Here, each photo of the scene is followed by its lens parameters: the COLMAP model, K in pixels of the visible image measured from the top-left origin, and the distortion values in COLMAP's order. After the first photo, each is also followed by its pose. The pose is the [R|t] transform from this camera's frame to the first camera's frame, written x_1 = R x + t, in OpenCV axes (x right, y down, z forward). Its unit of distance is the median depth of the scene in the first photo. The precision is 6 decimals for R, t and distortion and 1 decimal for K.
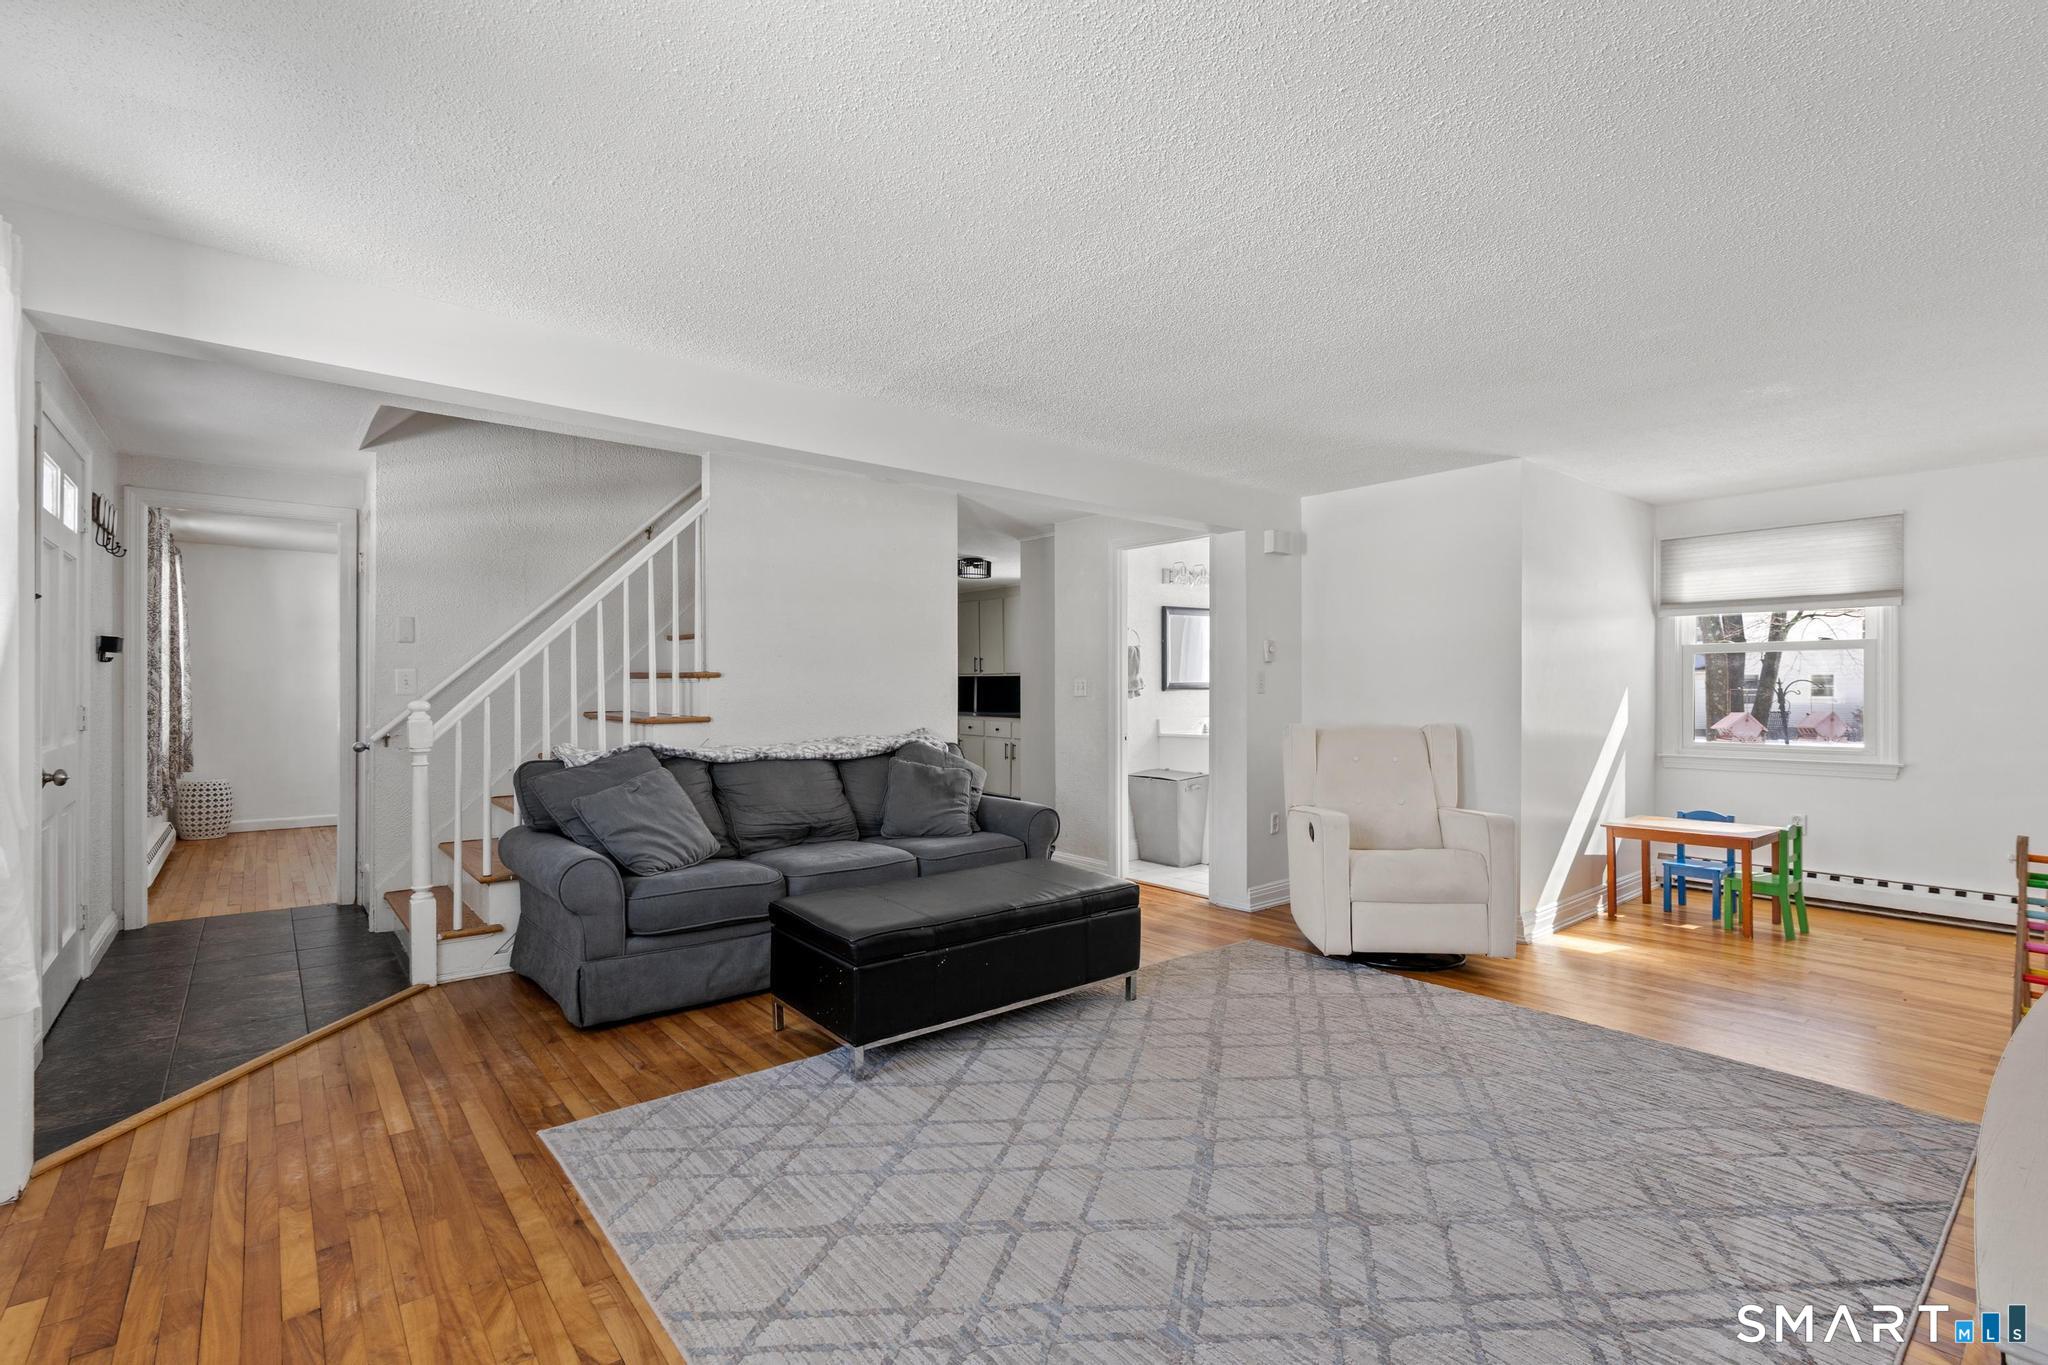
lens RADIAL K [[923.0, 0, 1016.3], [0, 923.0, 687.8], [0, 0, 1]] dist [-0.005502, 0.000654]
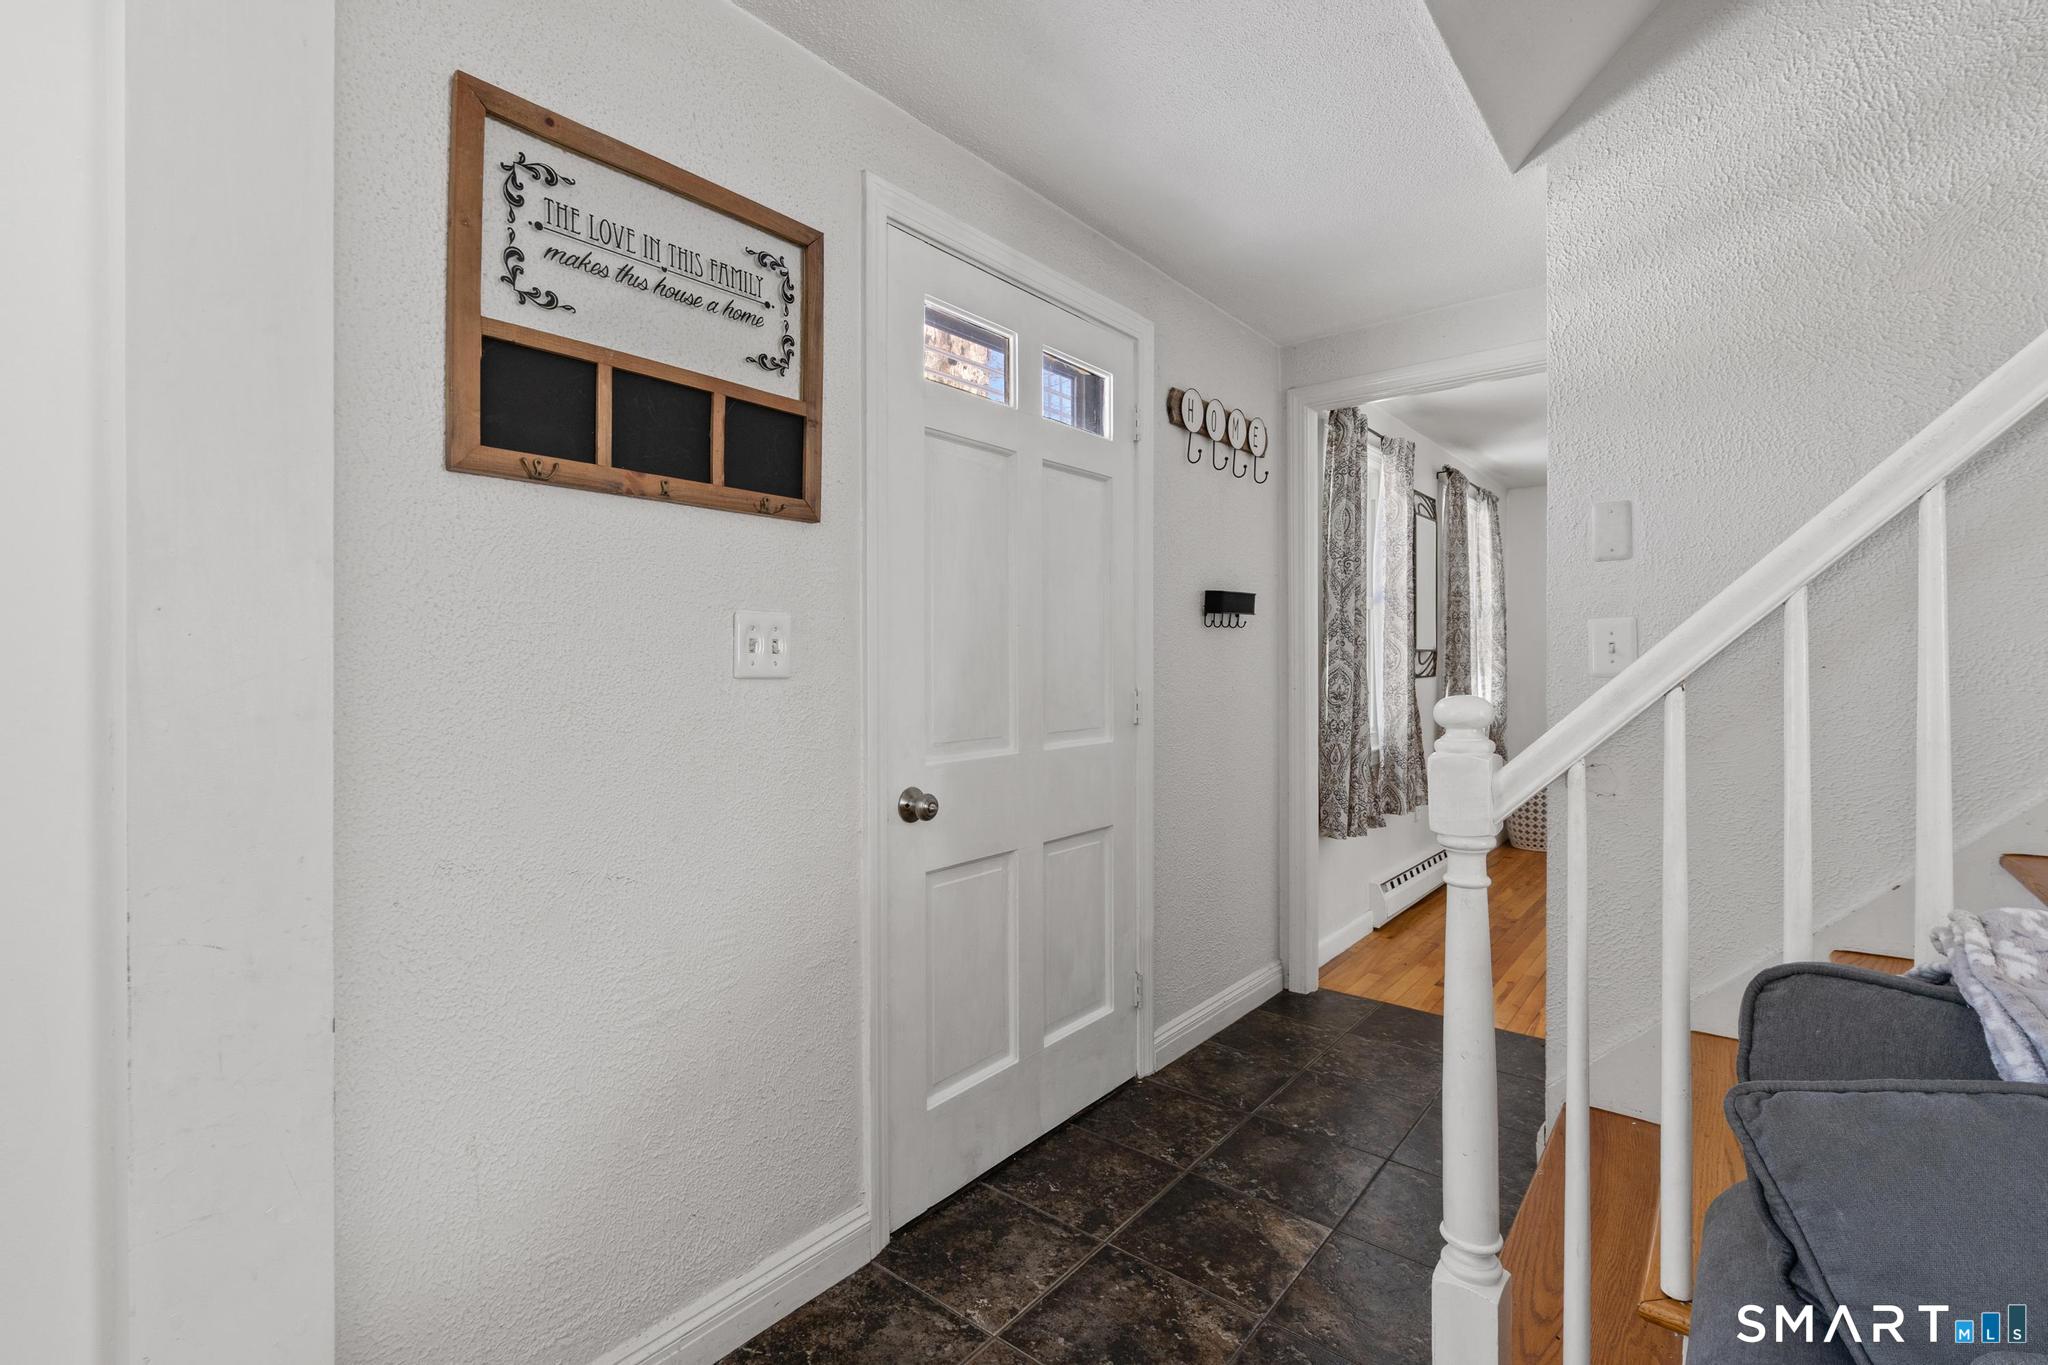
lens RADIAL K [[923.0, 0, 1015.0], [0, 923.0, 672.0], [0, 0, 1]] dist [-0.005502, 0.000654]
pose [[0.193006, 0.004427, -0.981188, -0.319566], [0.003537, 0.999980, 0.005207, 0.001829], [0.981191, -0.004475, 0.192987, 0.720328]]
